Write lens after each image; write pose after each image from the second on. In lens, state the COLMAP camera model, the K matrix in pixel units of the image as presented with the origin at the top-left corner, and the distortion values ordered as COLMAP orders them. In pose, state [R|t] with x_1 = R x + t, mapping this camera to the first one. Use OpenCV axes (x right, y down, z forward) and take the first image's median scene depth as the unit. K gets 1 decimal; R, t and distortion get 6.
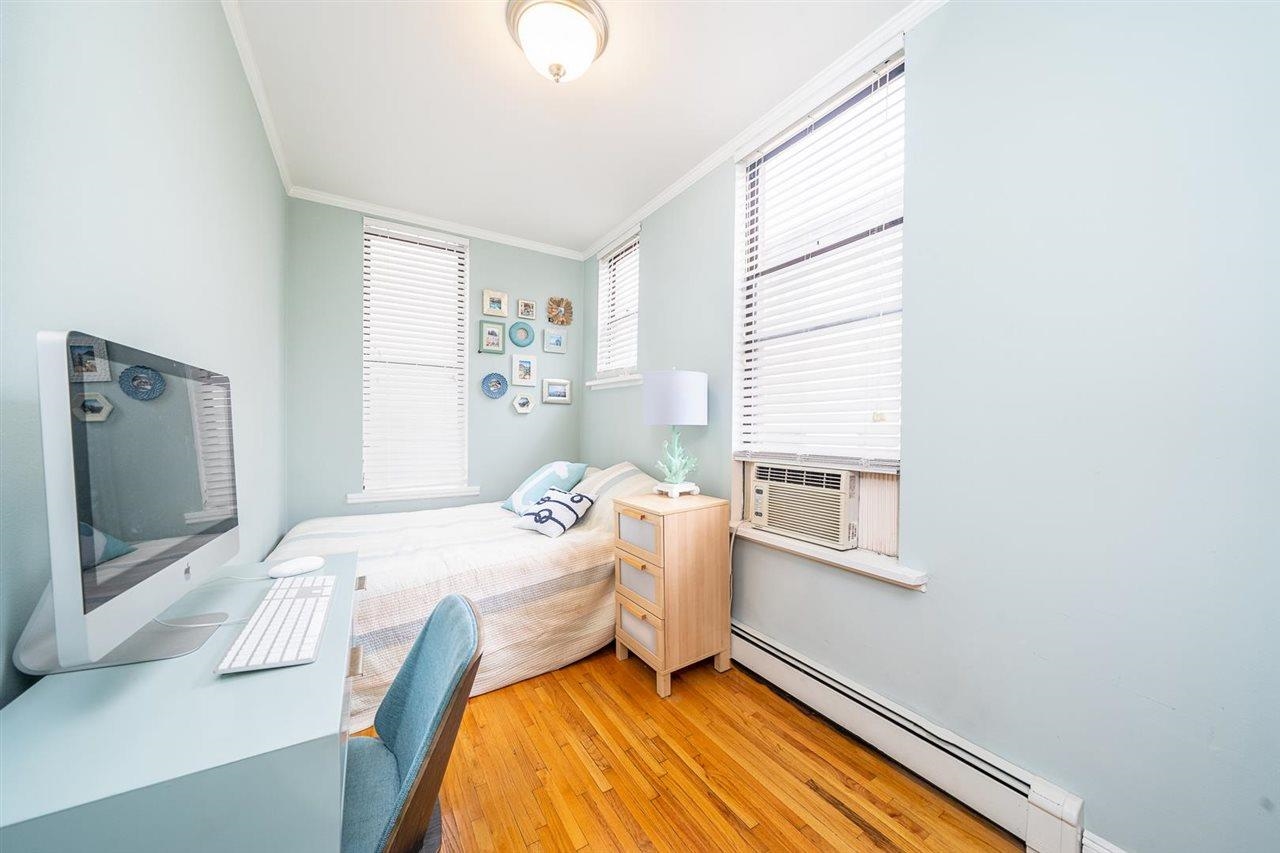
lens RADIAL K [[437.6, 0, 642.0], [0, 437.6, 431.5], [0, 0, 1]] dist [-0.005585, -0.000025]
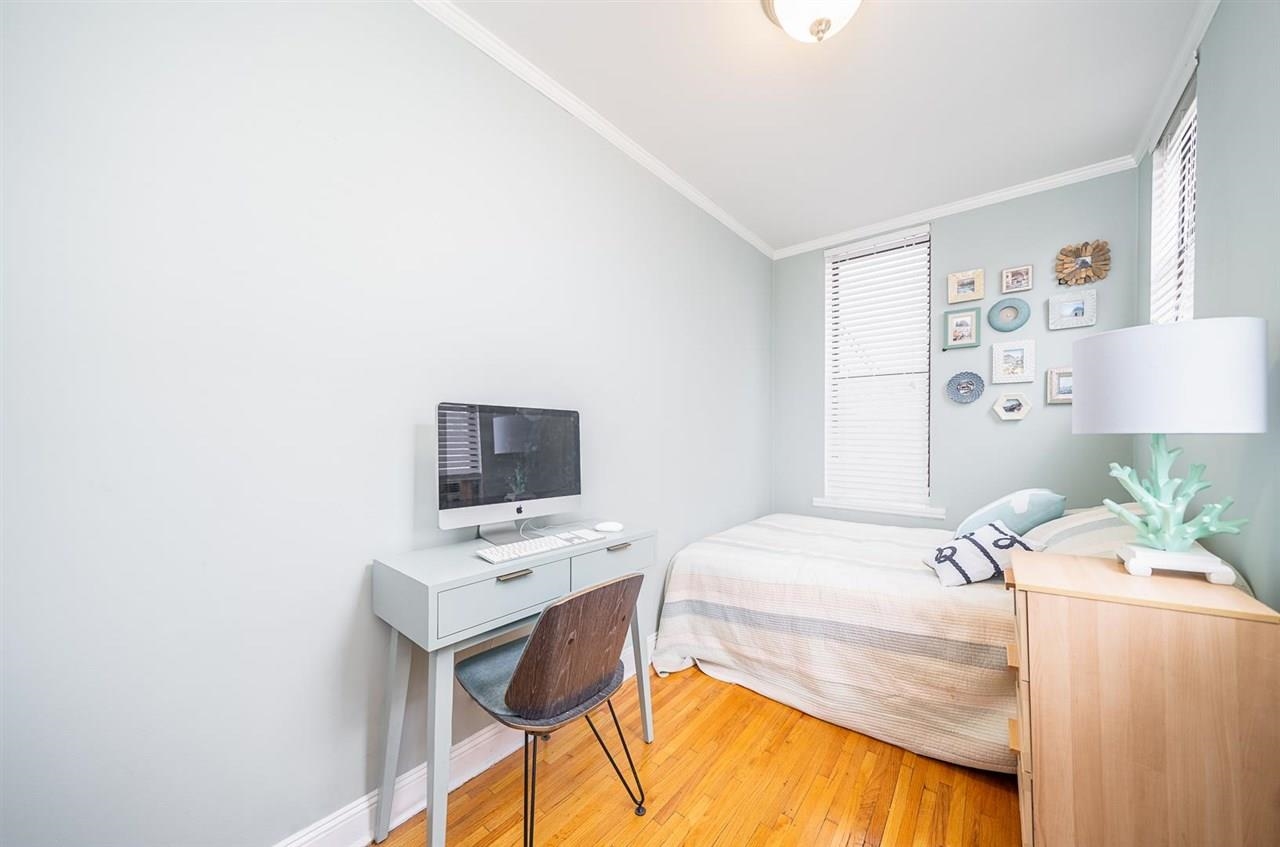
lens RADIAL K [[433.9, 0, 645.5], [0, 433.9, 438.3], [0, 0, 1]] dist [-0.000176, -0.000034]
pose [[0.340460, -0.003422, -0.940253, 0.220594], [-0.008537, 0.999941, -0.006730, -0.000816], [0.940220, 0.010319, 0.340411, 0.173862]]
